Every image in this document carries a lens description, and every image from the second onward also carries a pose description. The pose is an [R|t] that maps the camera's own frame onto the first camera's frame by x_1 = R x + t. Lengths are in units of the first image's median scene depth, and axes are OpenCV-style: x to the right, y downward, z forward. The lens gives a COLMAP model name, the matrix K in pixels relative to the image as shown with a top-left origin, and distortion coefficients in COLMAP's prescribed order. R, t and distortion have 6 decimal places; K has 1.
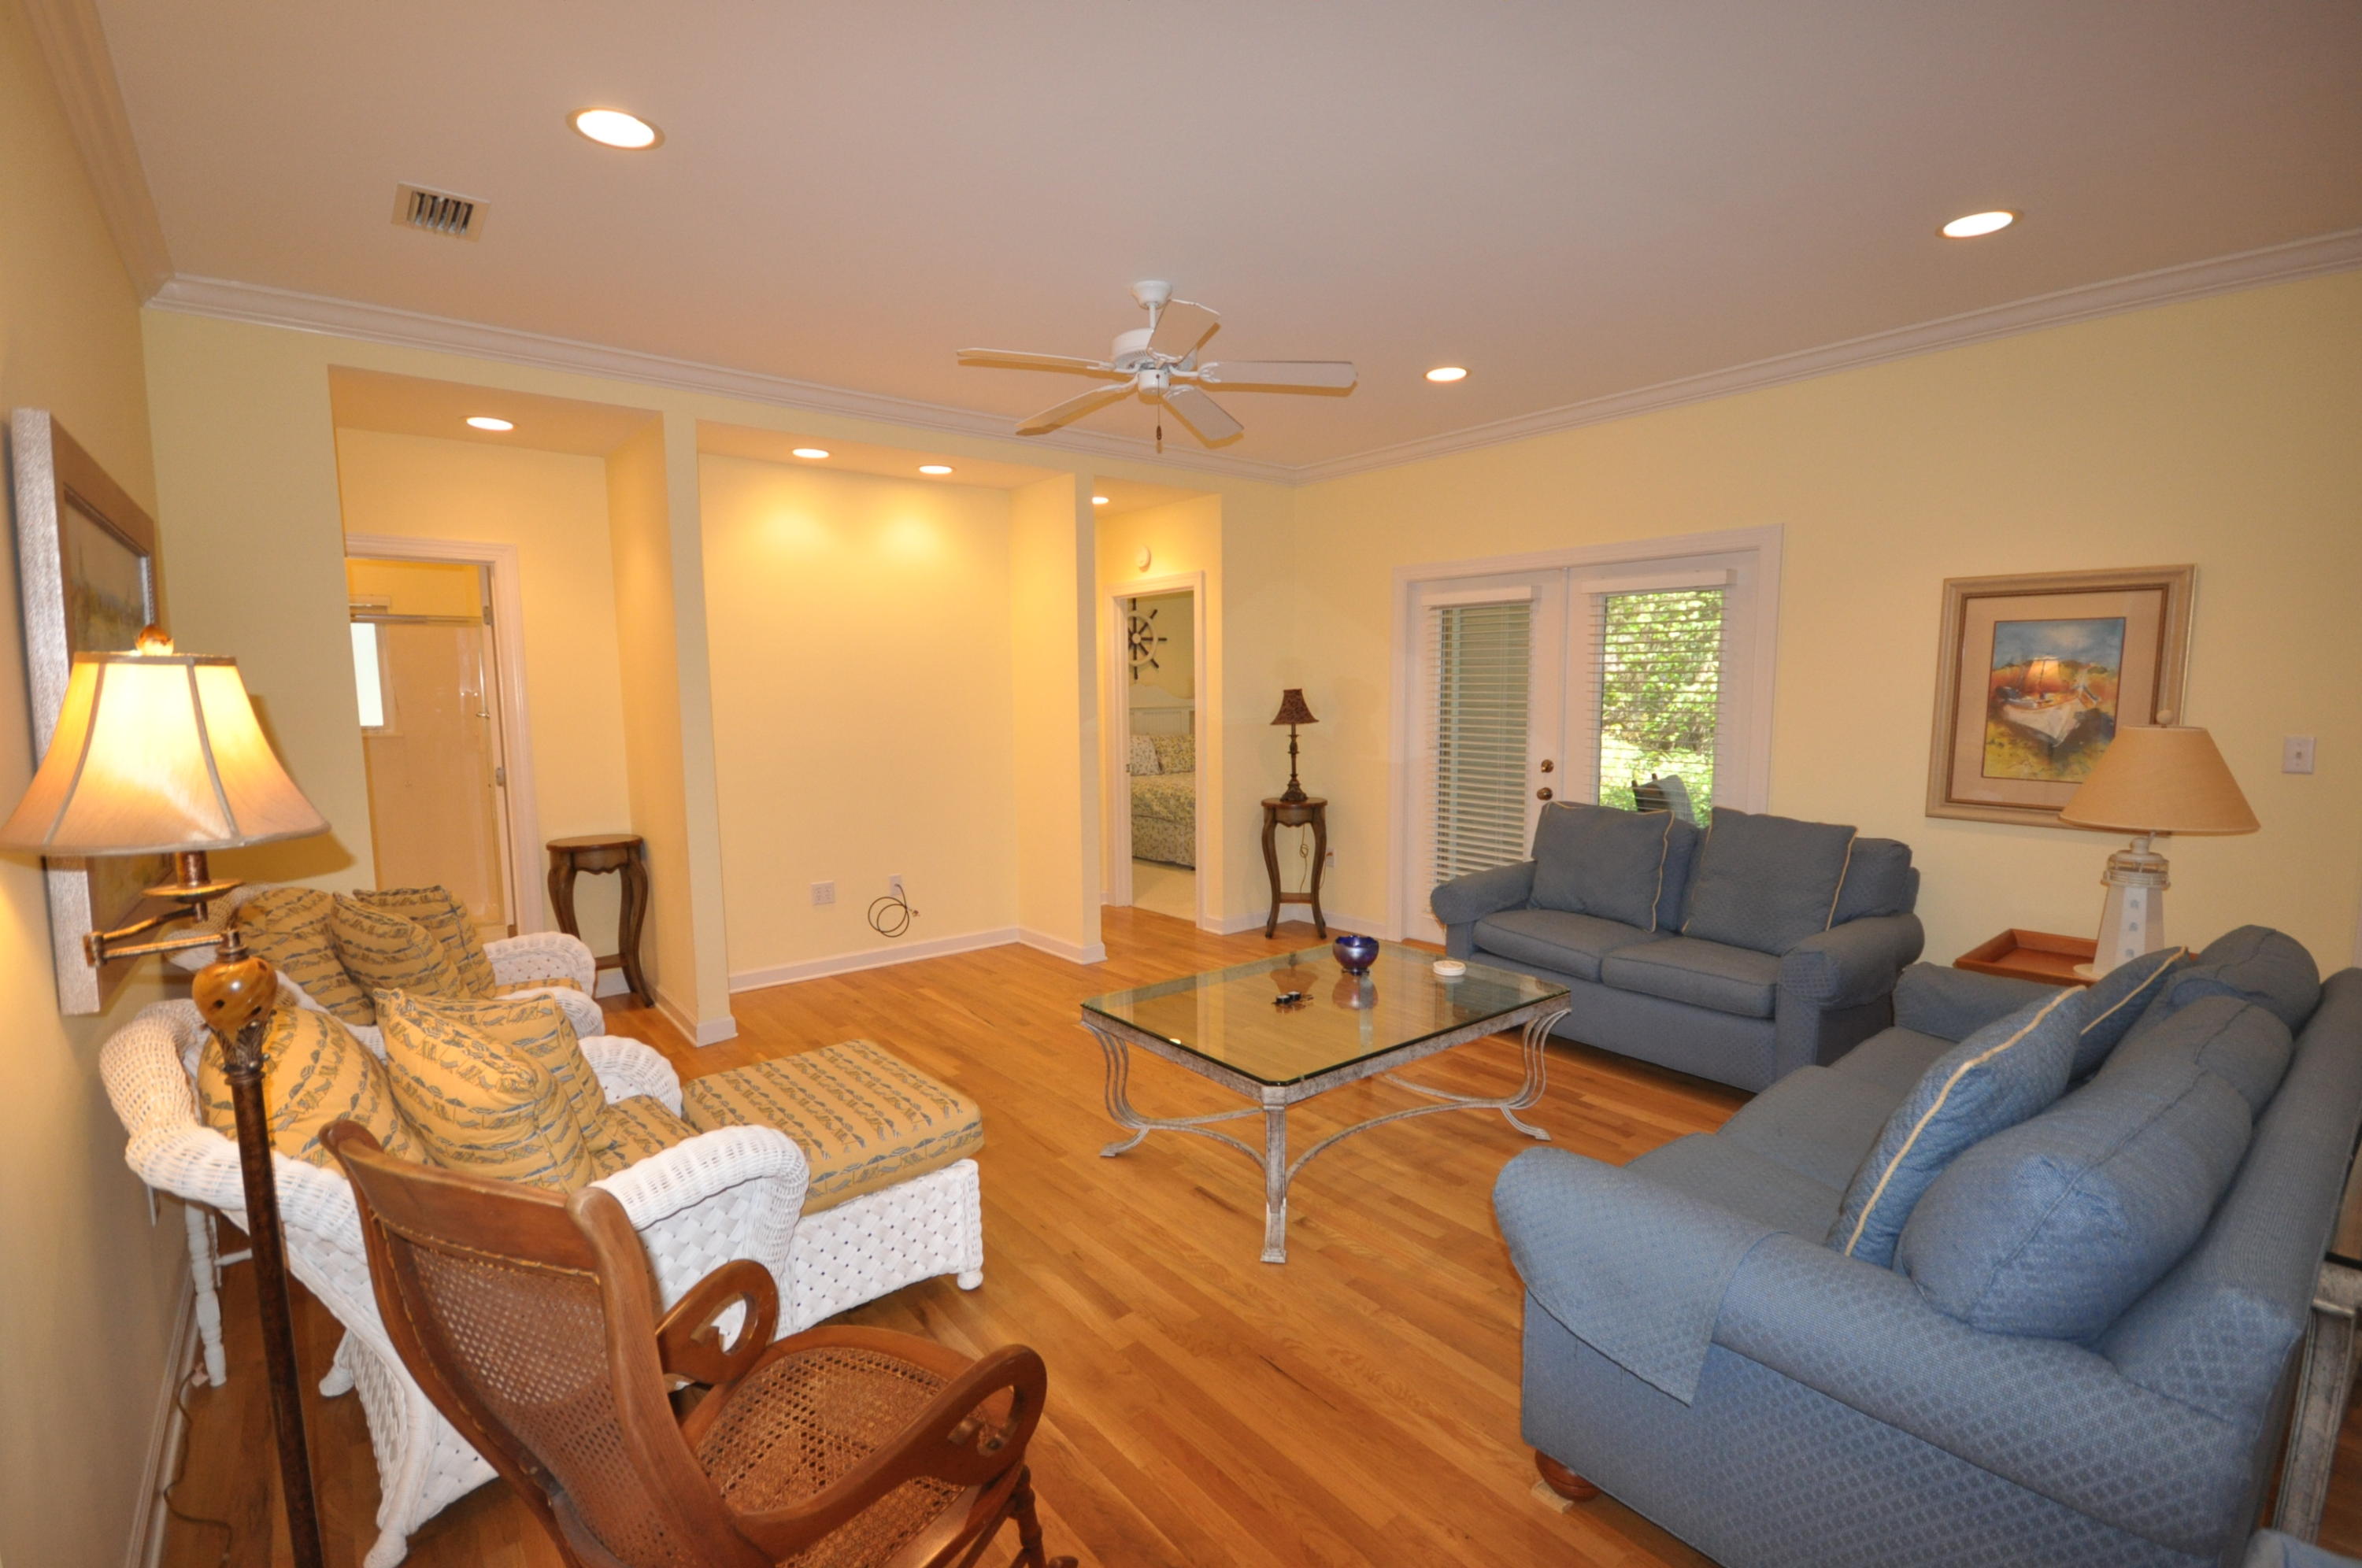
lens RADIAL K [[1036.4, 0, 1179.0], [0, 1036.4, 793.0], [0, 0, 1]] dist [0.002497, -0.006875]
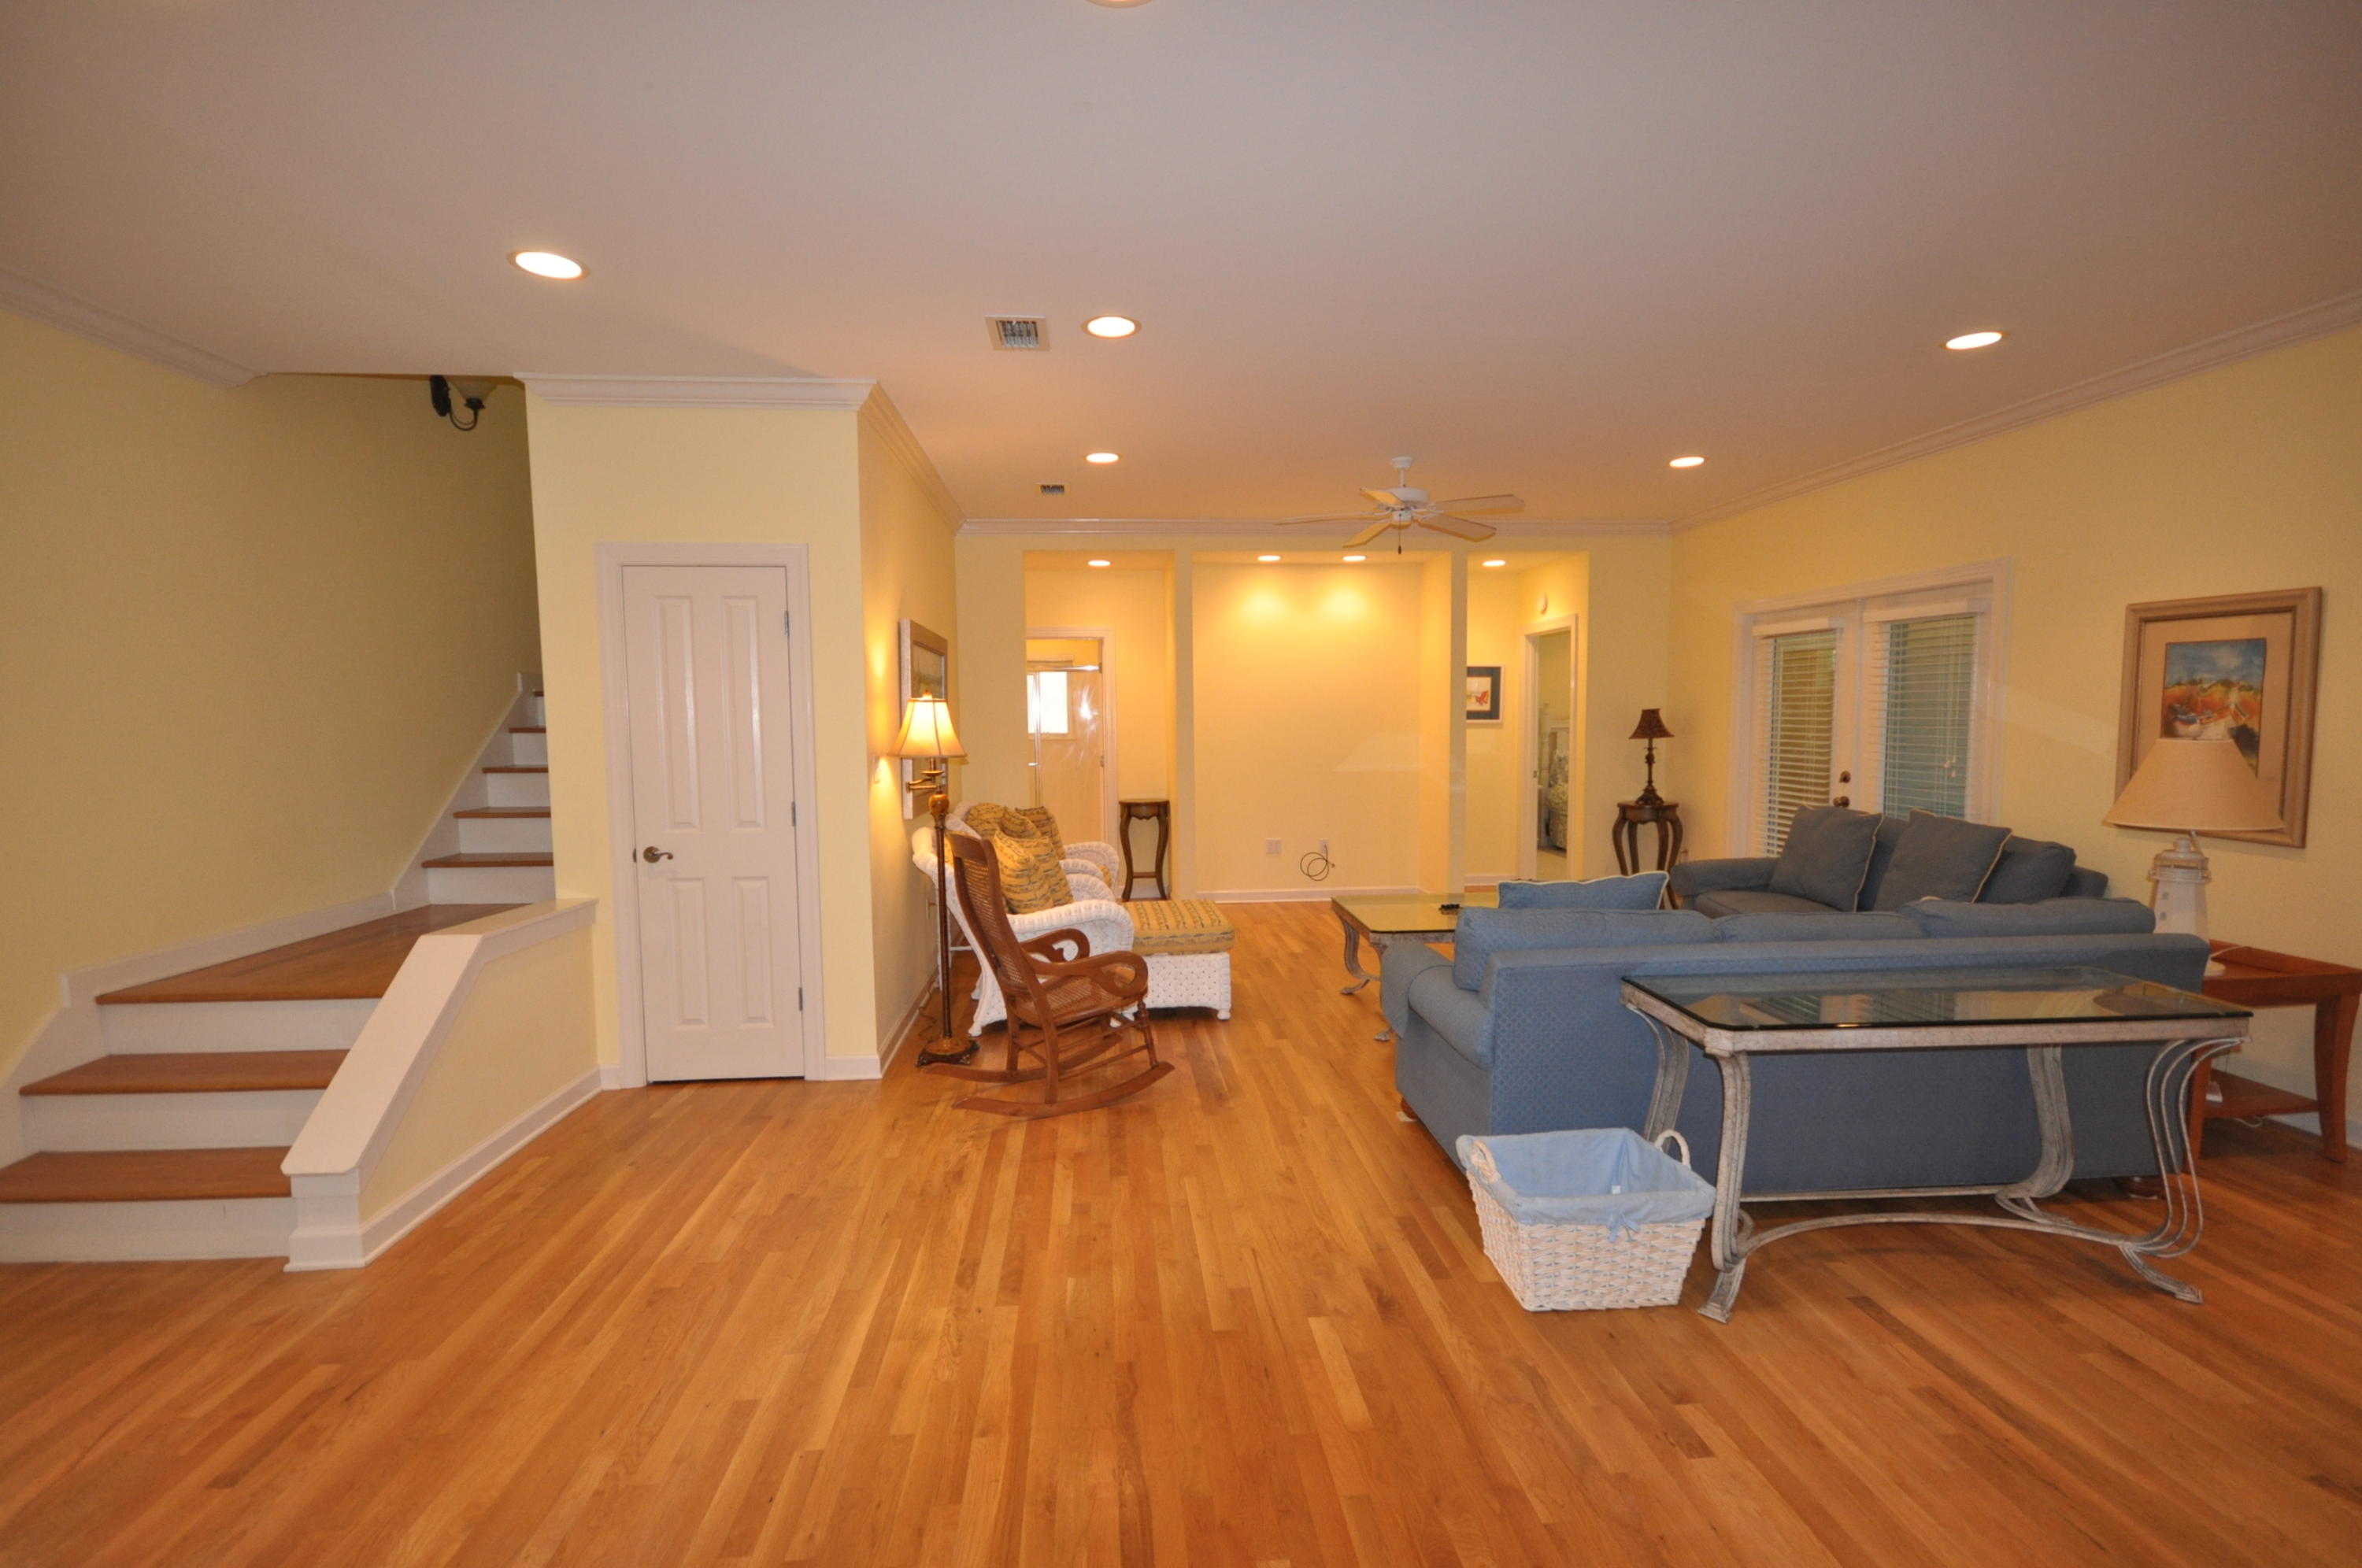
lens RADIAL K [[1036.4, 0, 1179.0], [0, 1036.4, 793.0], [0, 0, 1]] dist [0.002497, -0.006875]
pose [[0.824579, 0.042699, -0.564134, 0.559273], [-0.054482, 0.998507, -0.004057, 0.049232], [0.563118, 0.034080, 0.825674, -0.456062]]
